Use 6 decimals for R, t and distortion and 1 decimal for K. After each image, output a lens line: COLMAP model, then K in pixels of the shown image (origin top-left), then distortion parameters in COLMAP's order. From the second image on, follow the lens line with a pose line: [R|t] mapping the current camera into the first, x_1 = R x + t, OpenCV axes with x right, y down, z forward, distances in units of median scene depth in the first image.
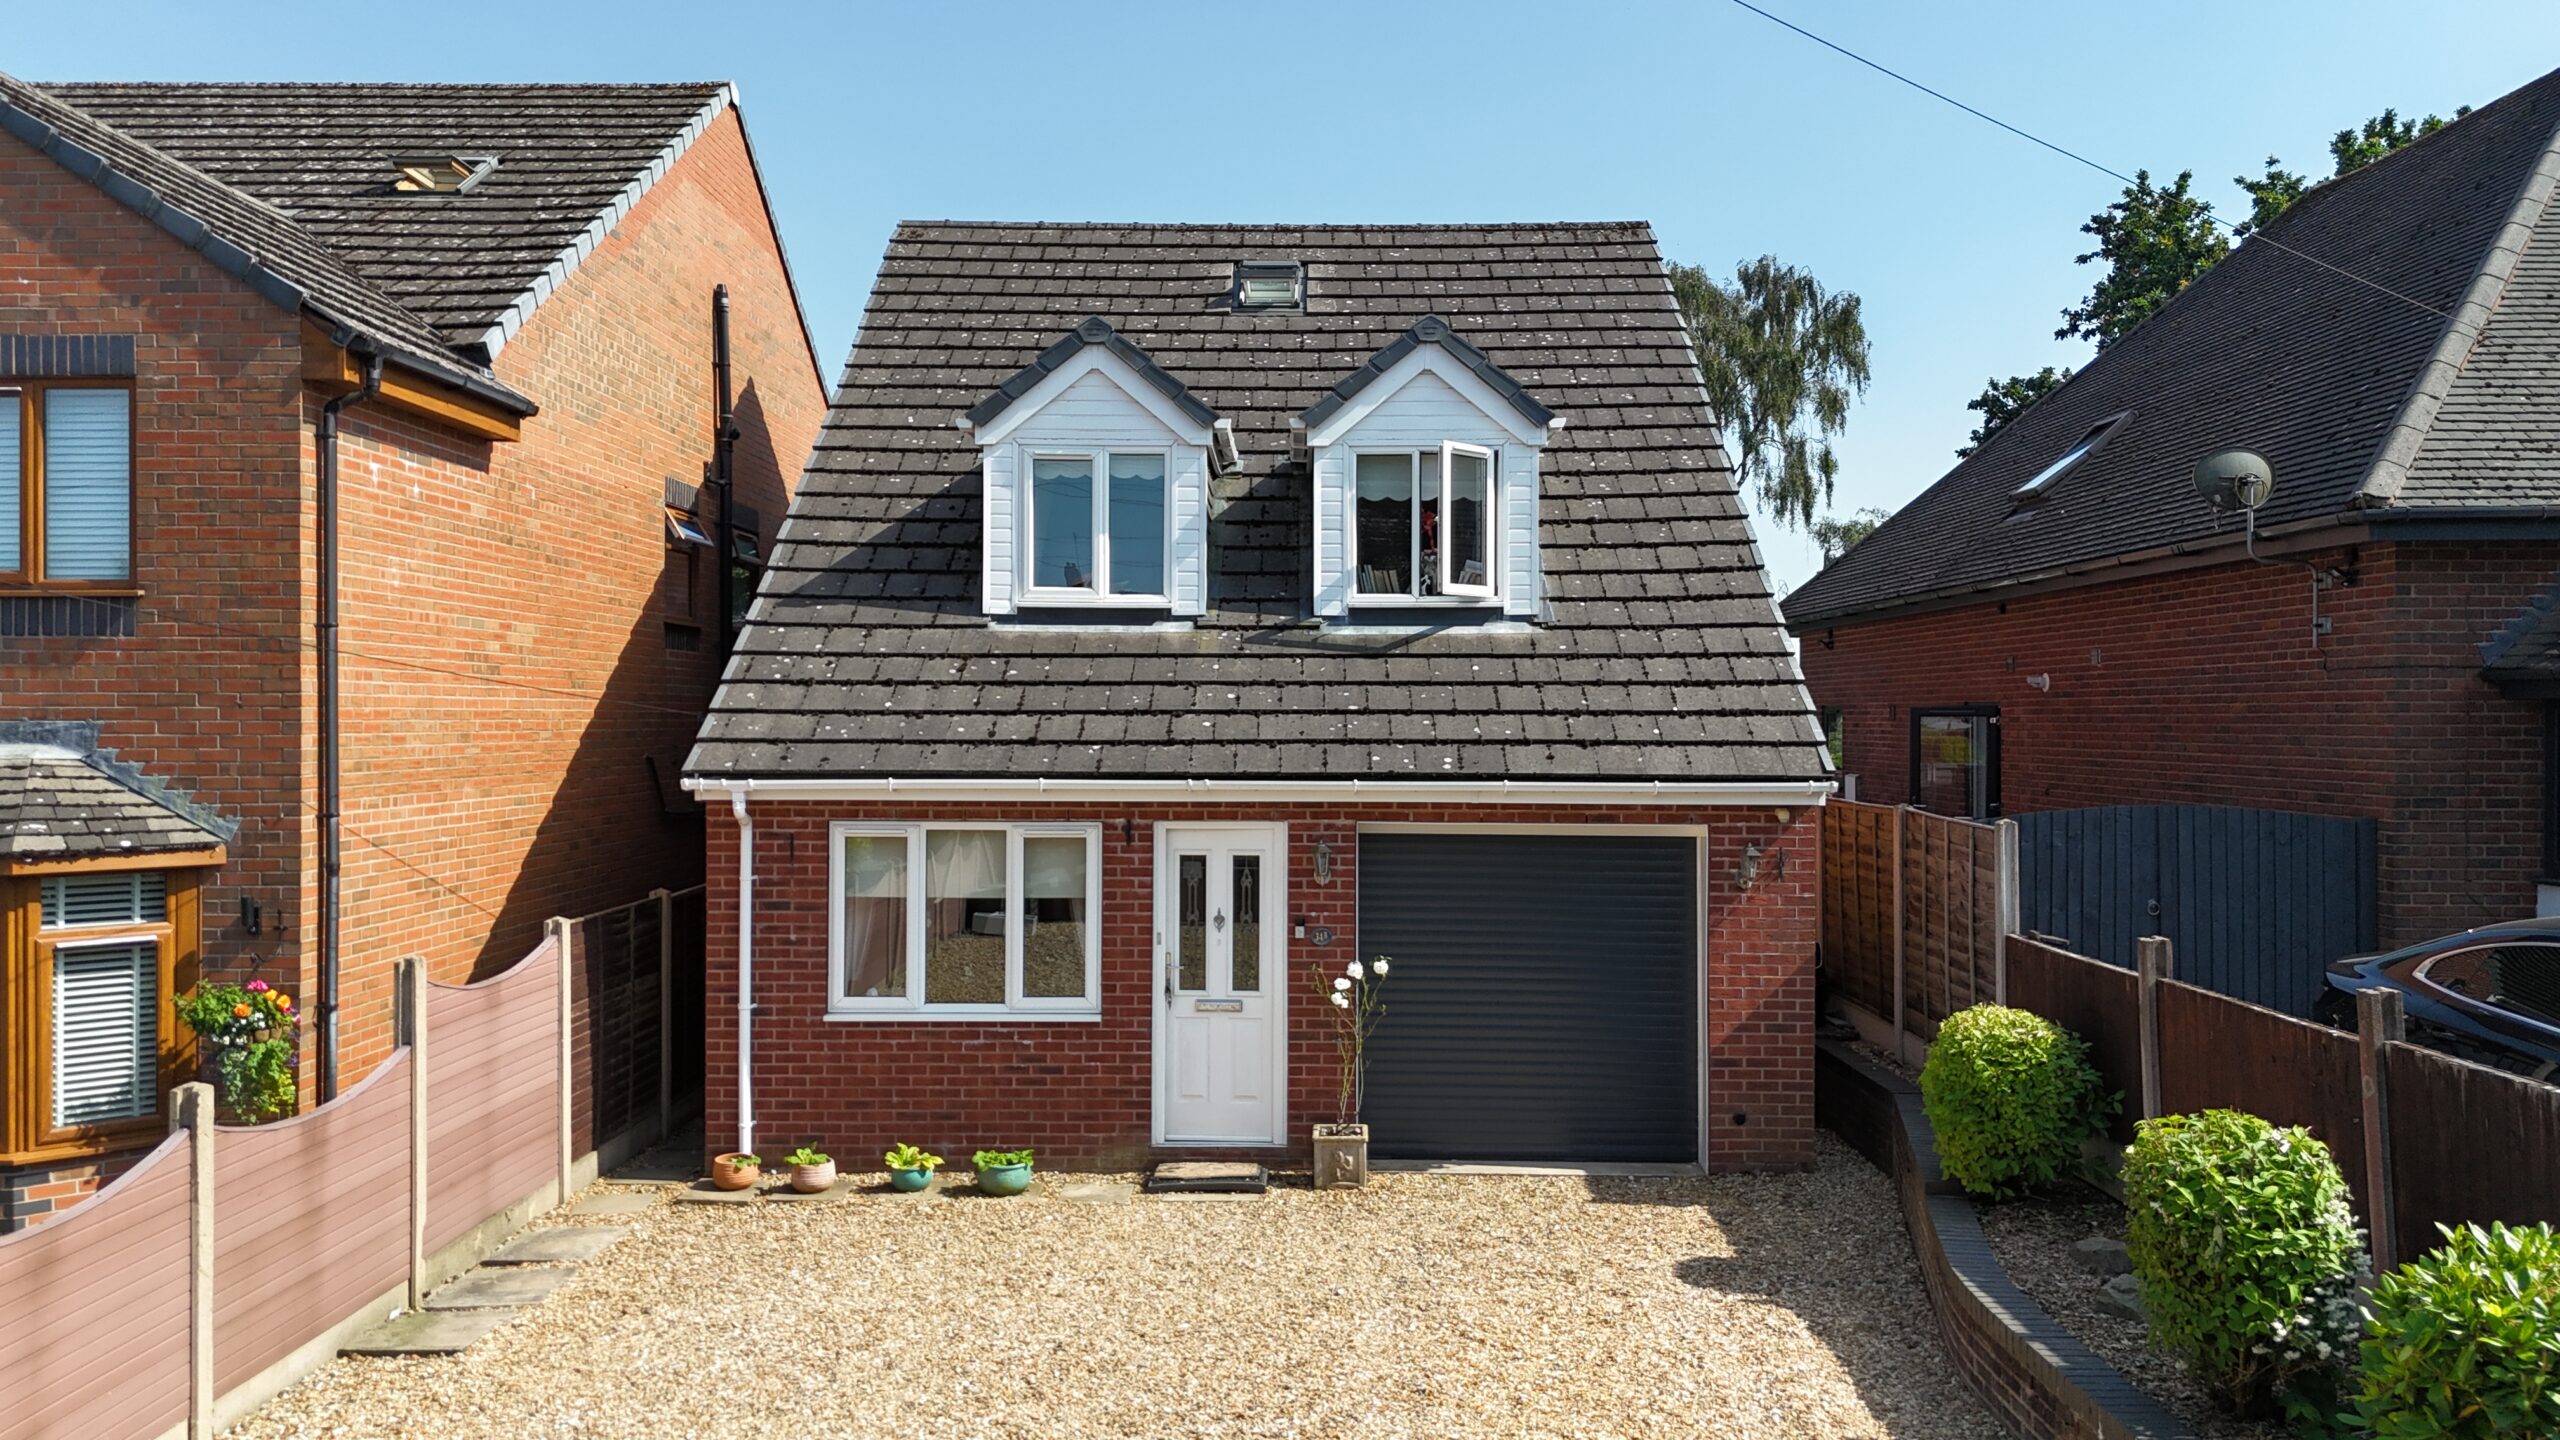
lens RADIAL K [[1858.5, 0, 1280.0], [0, 1858.5, 720.0], [0, 0, 1]] dist [0.145073, -0.210494]
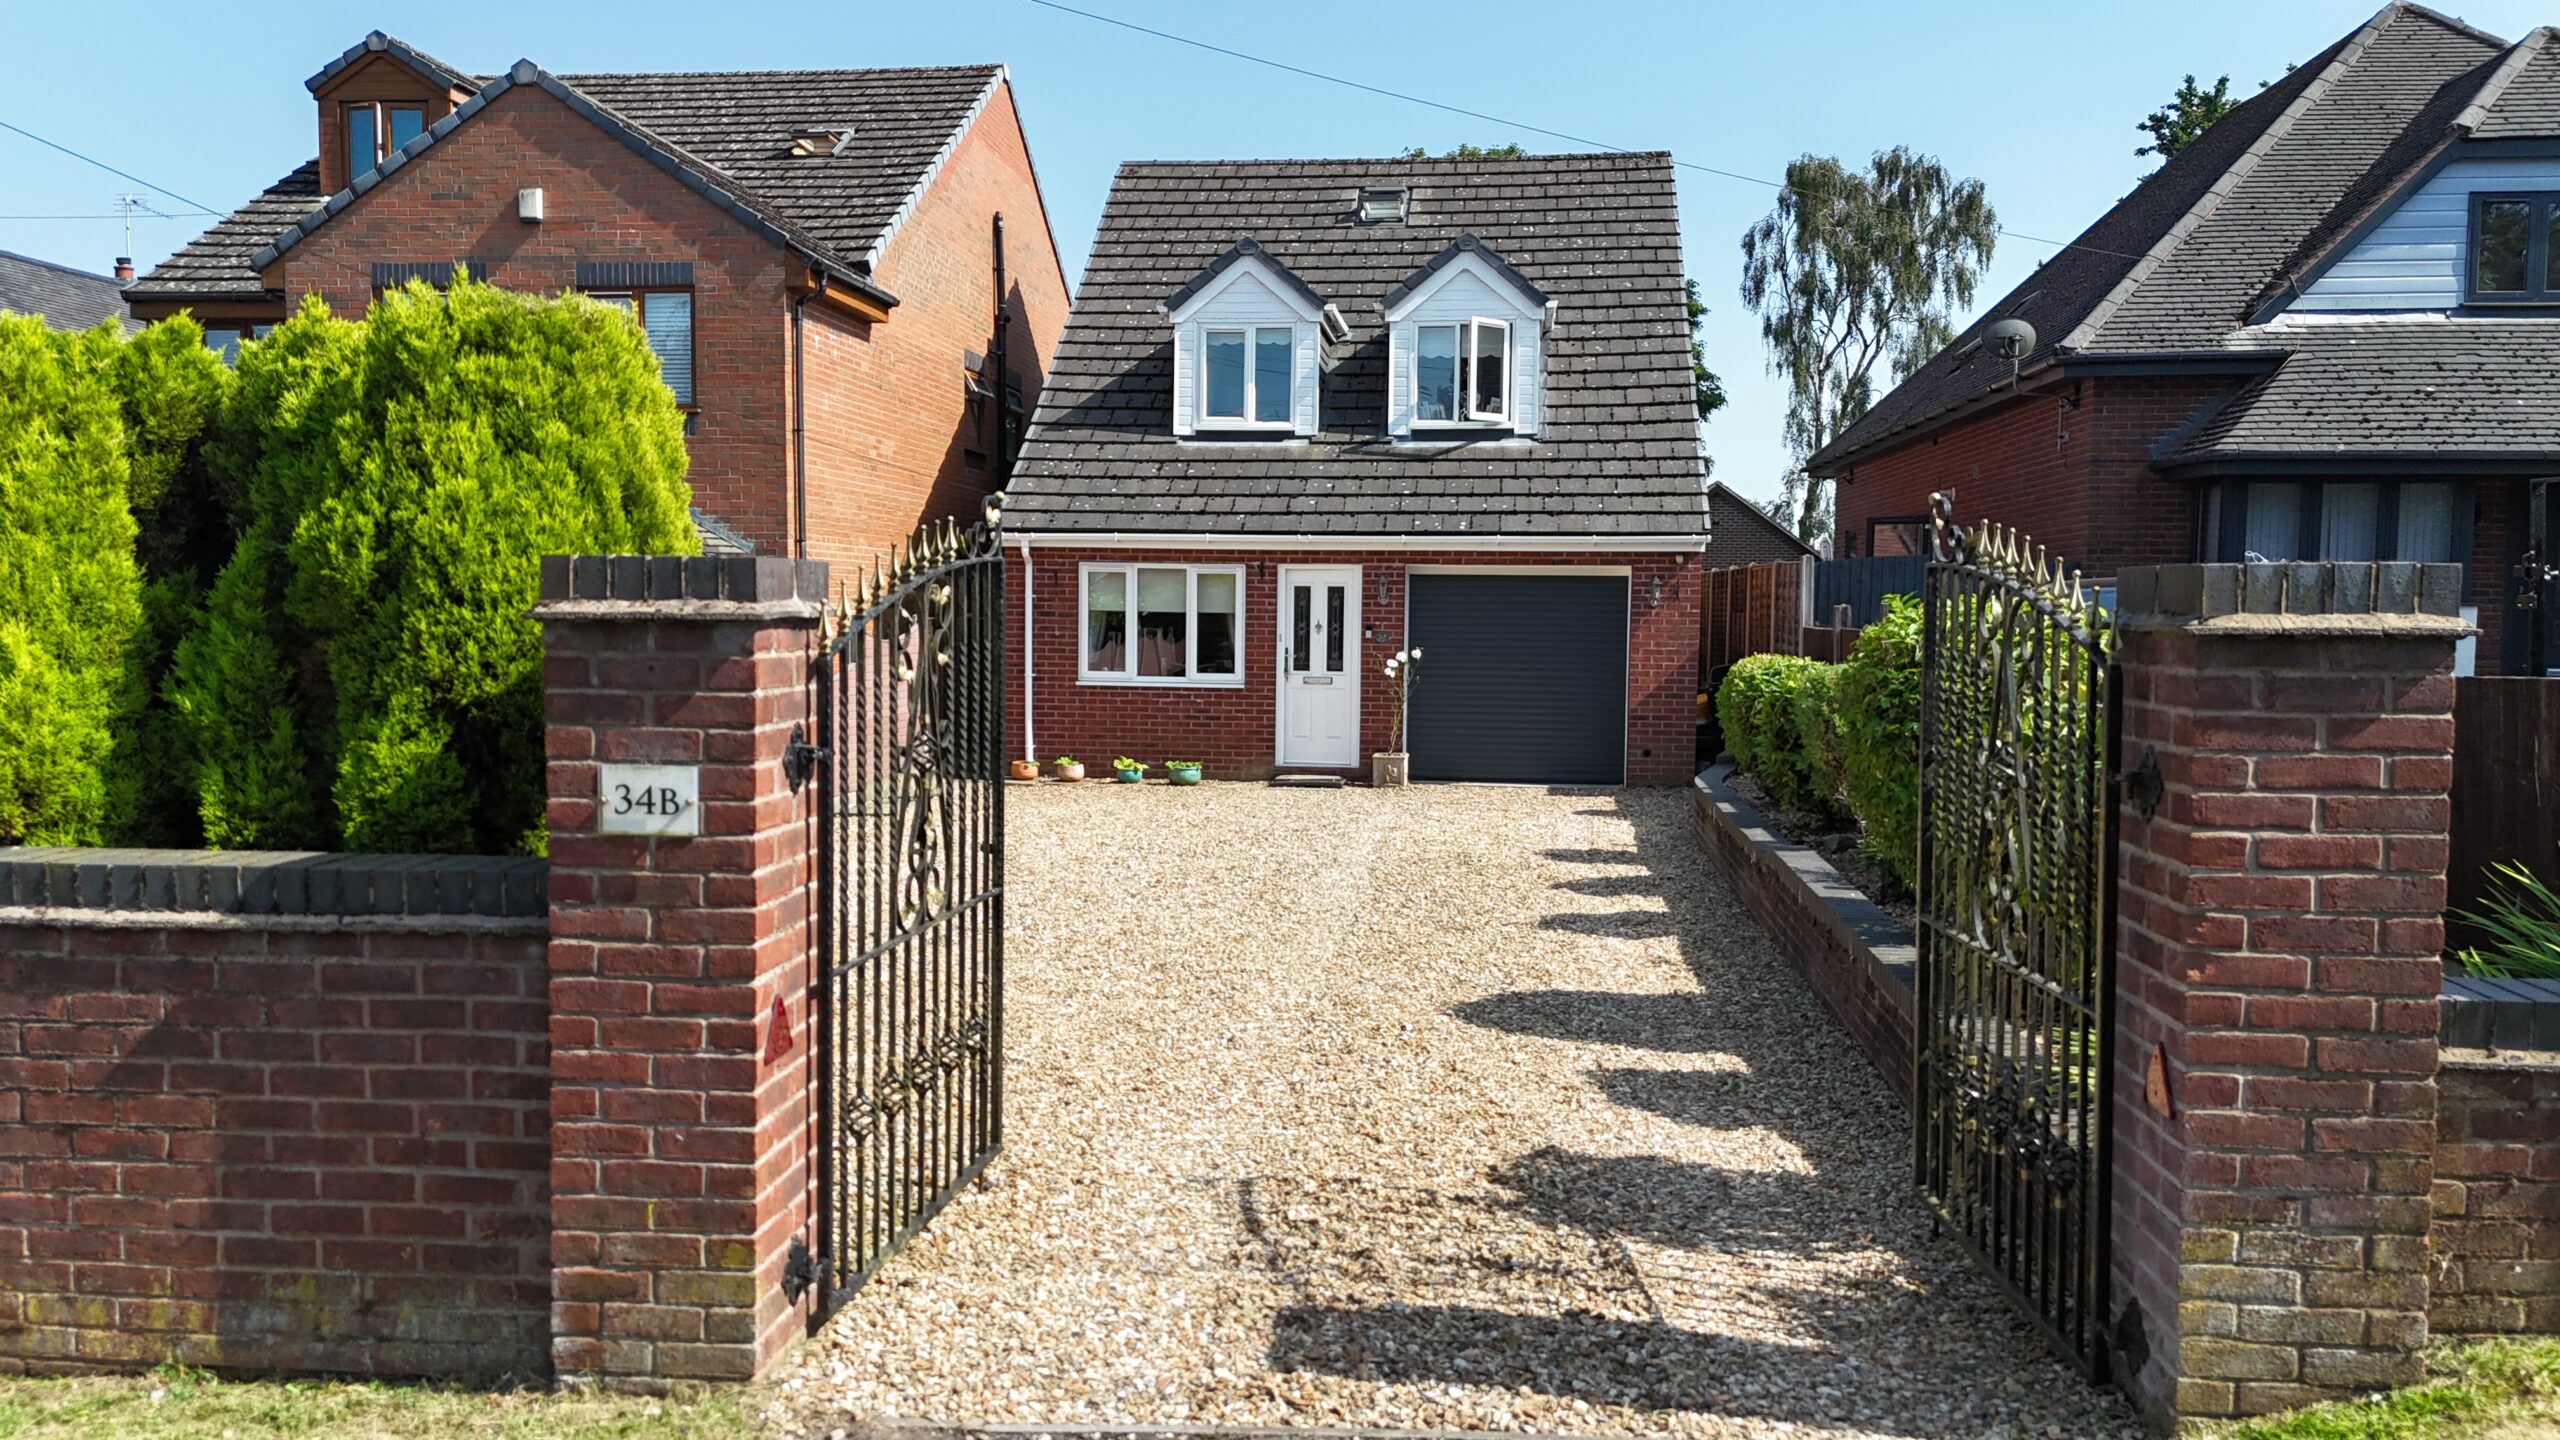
lens RADIAL K [[1858.5, 0, 1280.0], [0, 1858.5, 720.0], [0, 0, 1]] dist [0.145073, -0.210494]
pose [[0.993600, 0.015568, -0.111874, 0.103165], [-0.009016, 0.998227, 0.058835, 0.086119], [0.112591, -0.057449, 0.991979, -0.526989]]
